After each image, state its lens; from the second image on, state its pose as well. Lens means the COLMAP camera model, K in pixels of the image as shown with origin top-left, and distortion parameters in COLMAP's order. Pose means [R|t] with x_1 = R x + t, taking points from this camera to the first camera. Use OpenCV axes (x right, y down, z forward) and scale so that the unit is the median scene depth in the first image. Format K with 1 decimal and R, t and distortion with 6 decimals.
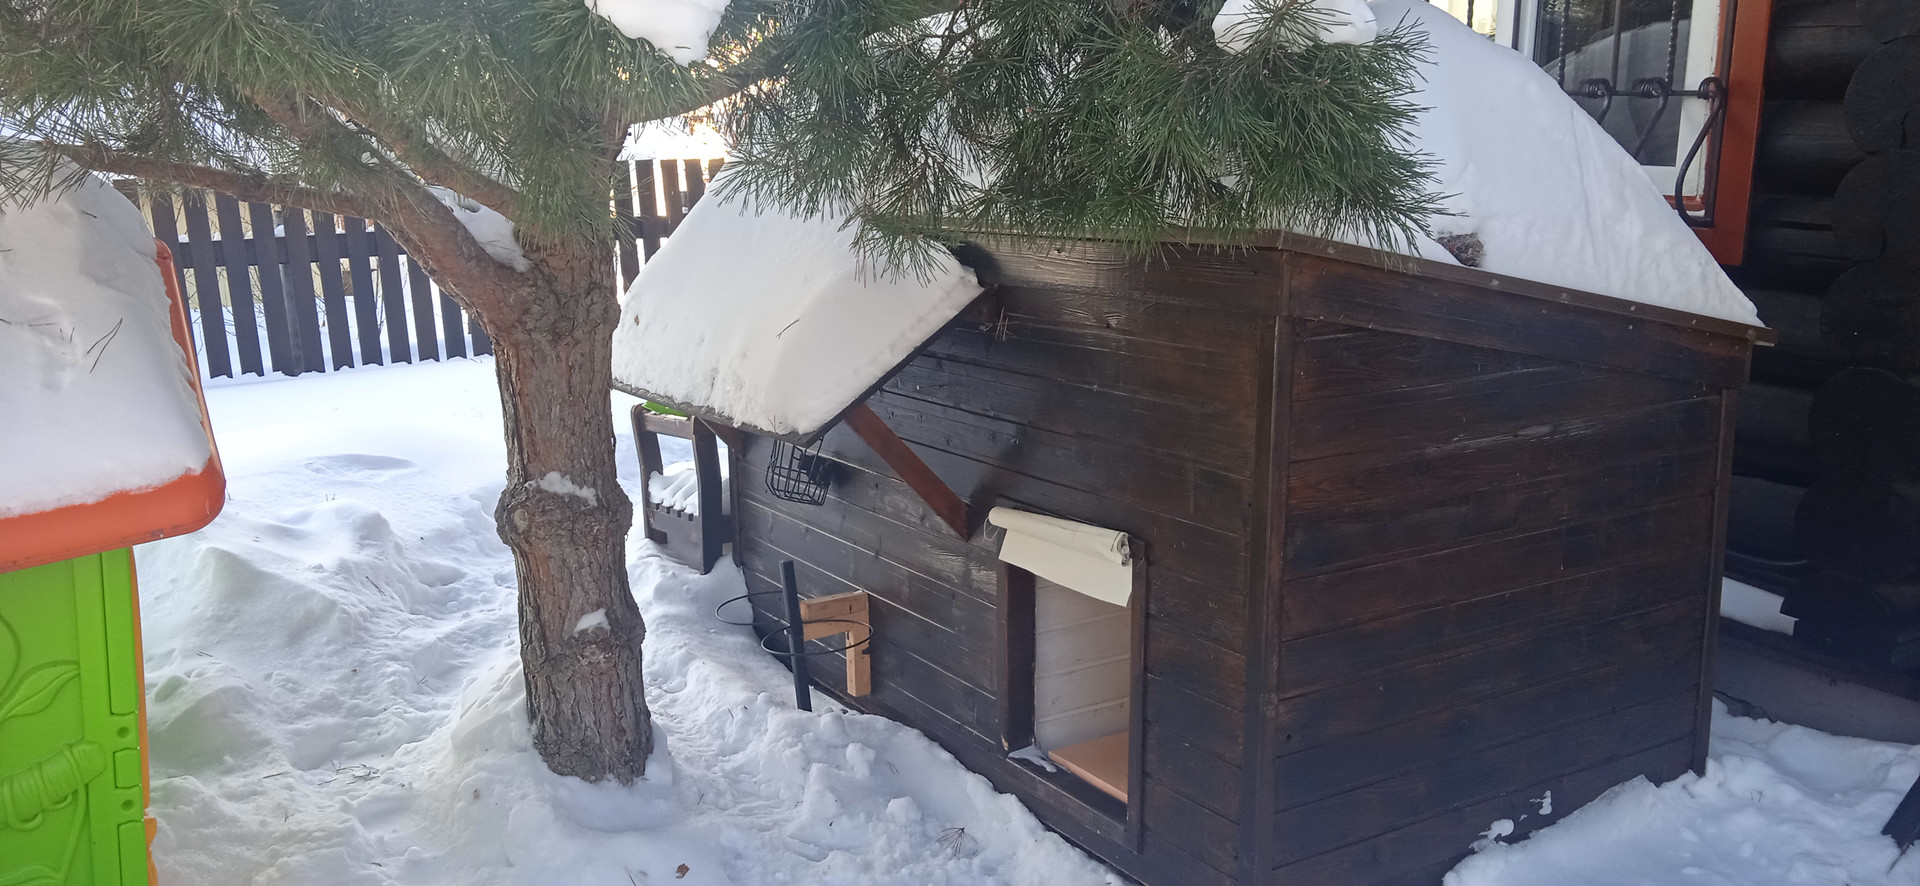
lens RADIAL K [[1569.1, 0, 960.0], [0, 1569.1, 443.0], [0, 0, 1]] dist [0.079836, -0.094690]
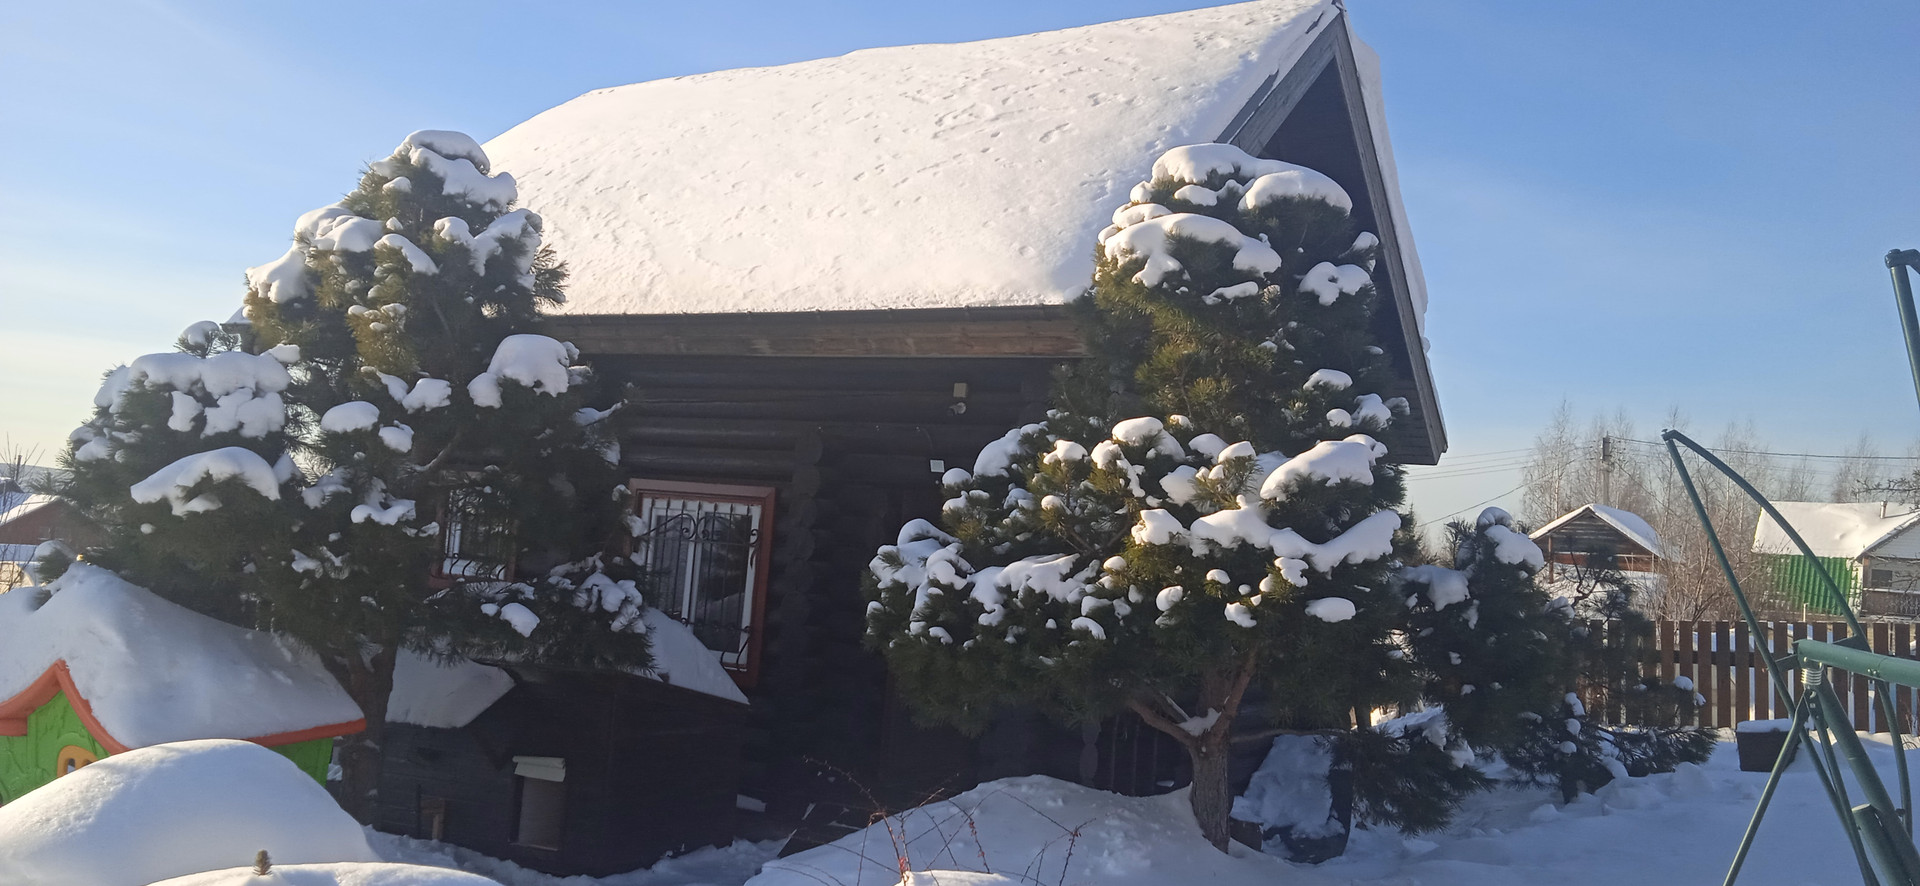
lens RADIAL K [[1569.1, 0, 960.0], [0, 1569.1, 443.0], [0, 0, 1]] dist [0.079836, -0.094690]
pose [[0.894319, 0.108893, 0.433976, -0.615073], [0.011074, 0.964248, -0.264770, 0.283107], [-0.447293, 0.241595, 0.861140, -2.227335]]
